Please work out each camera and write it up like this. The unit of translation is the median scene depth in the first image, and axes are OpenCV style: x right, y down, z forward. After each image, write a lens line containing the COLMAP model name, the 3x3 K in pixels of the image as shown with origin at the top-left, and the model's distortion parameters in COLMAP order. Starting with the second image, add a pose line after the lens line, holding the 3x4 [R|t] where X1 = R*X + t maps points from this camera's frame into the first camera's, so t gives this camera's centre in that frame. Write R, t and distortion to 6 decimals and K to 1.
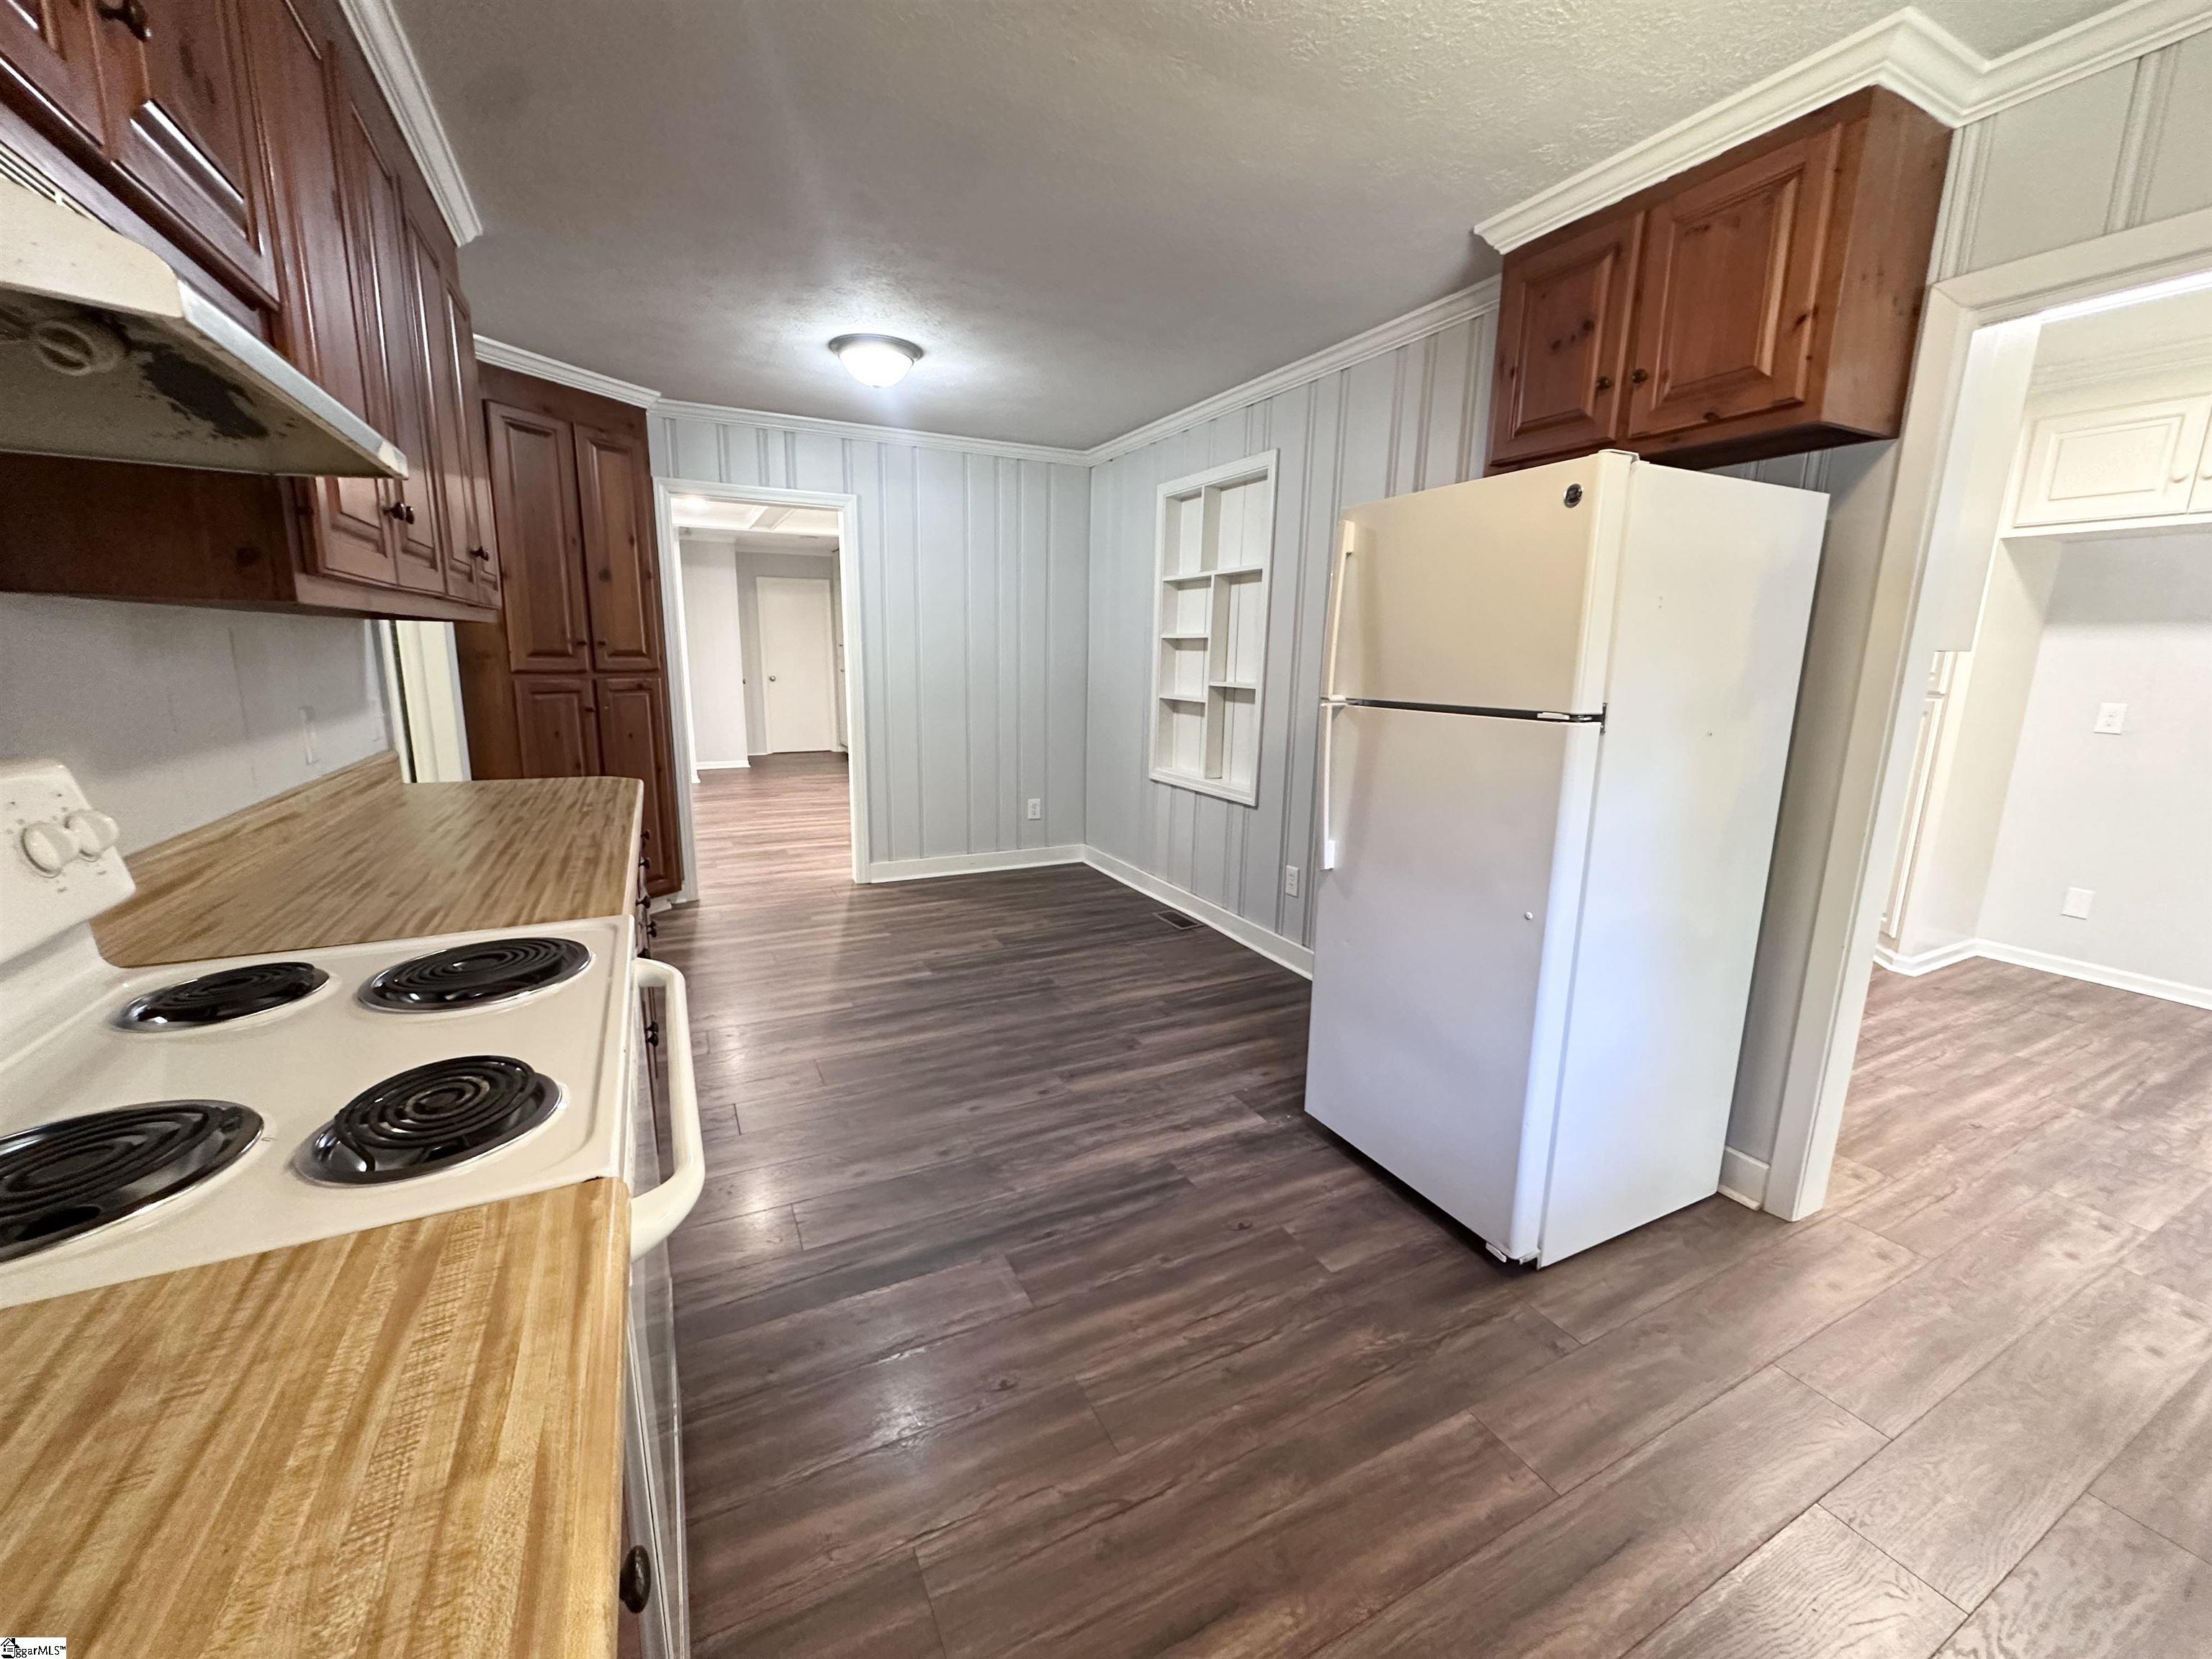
lens RADIAL K [[881.0, 0, 1103.3], [0, 881.0, 824.5], [0, 0, 1]] dist [-0.001641, -0.000181]
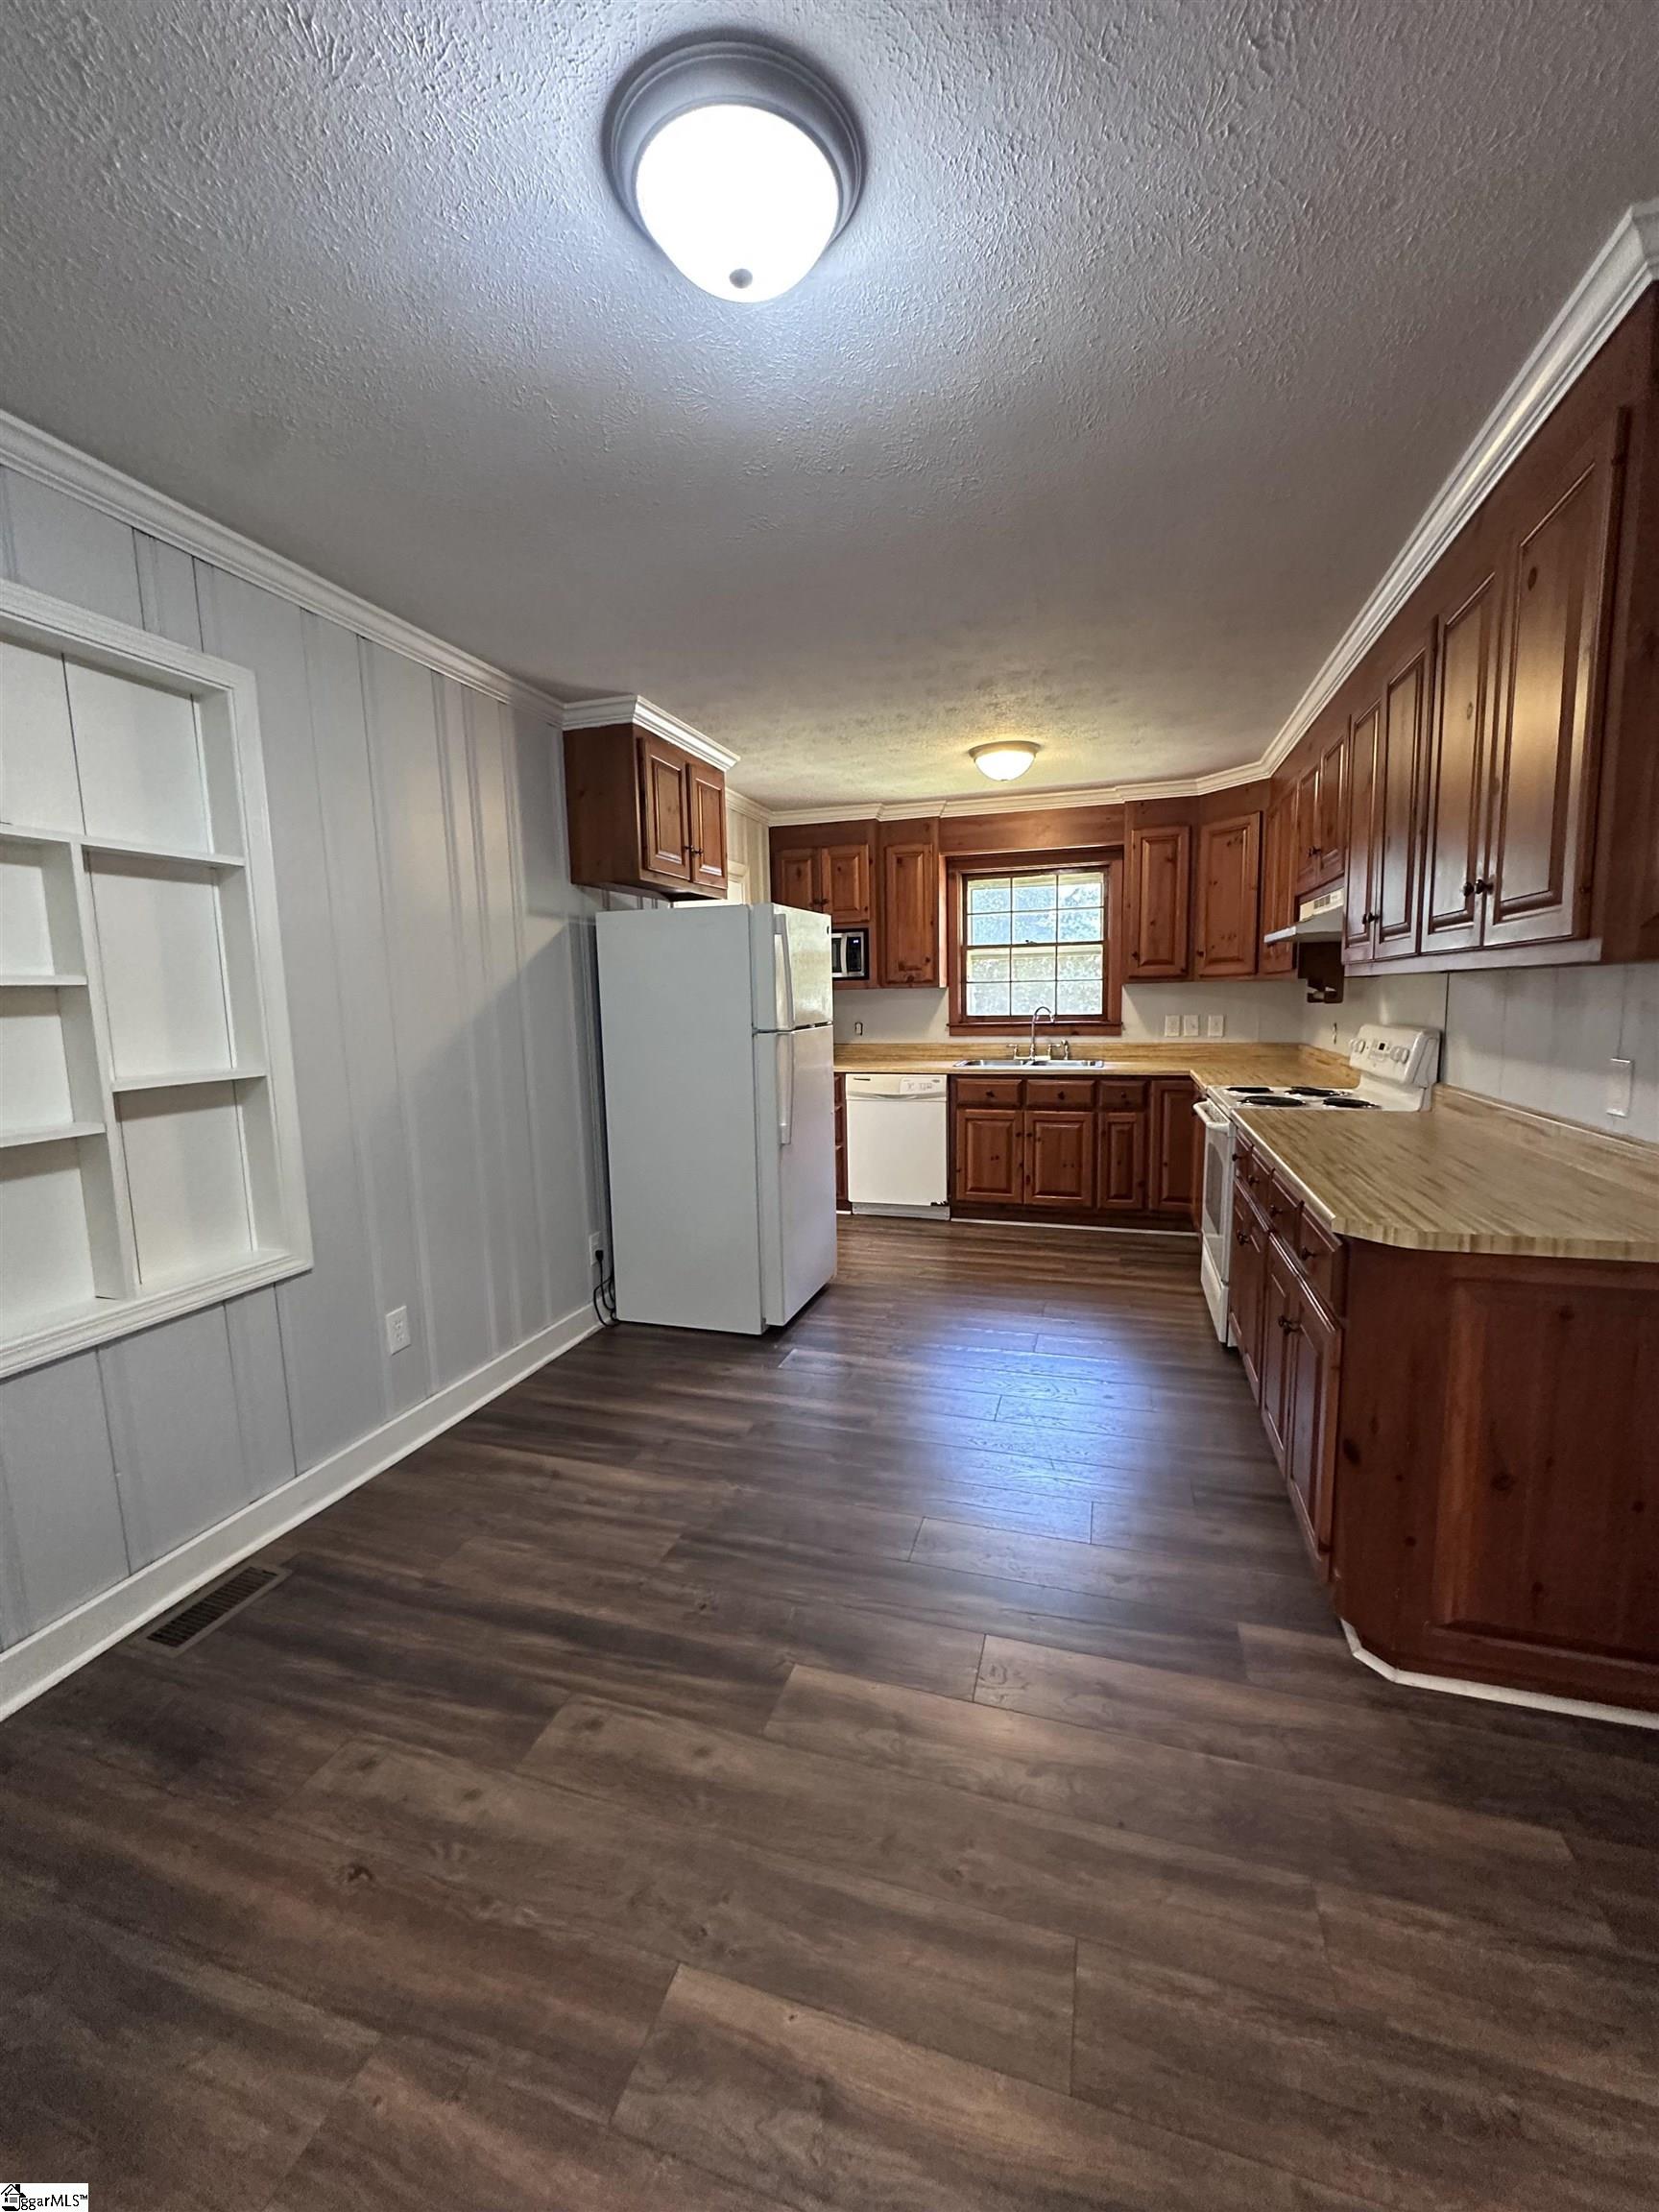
lens RADIAL K [[876.0, 0, 834.4], [0, 876.0, 1103.4], [0, 0, 1]] dist [-0.001059, 0.000054]
pose [[-0.717439, -0.087869, 0.691057, -0.484445], [0.144215, 0.951788, 0.270742, -0.238826], [-0.681530, 0.293901, -0.670178, 1.140105]]
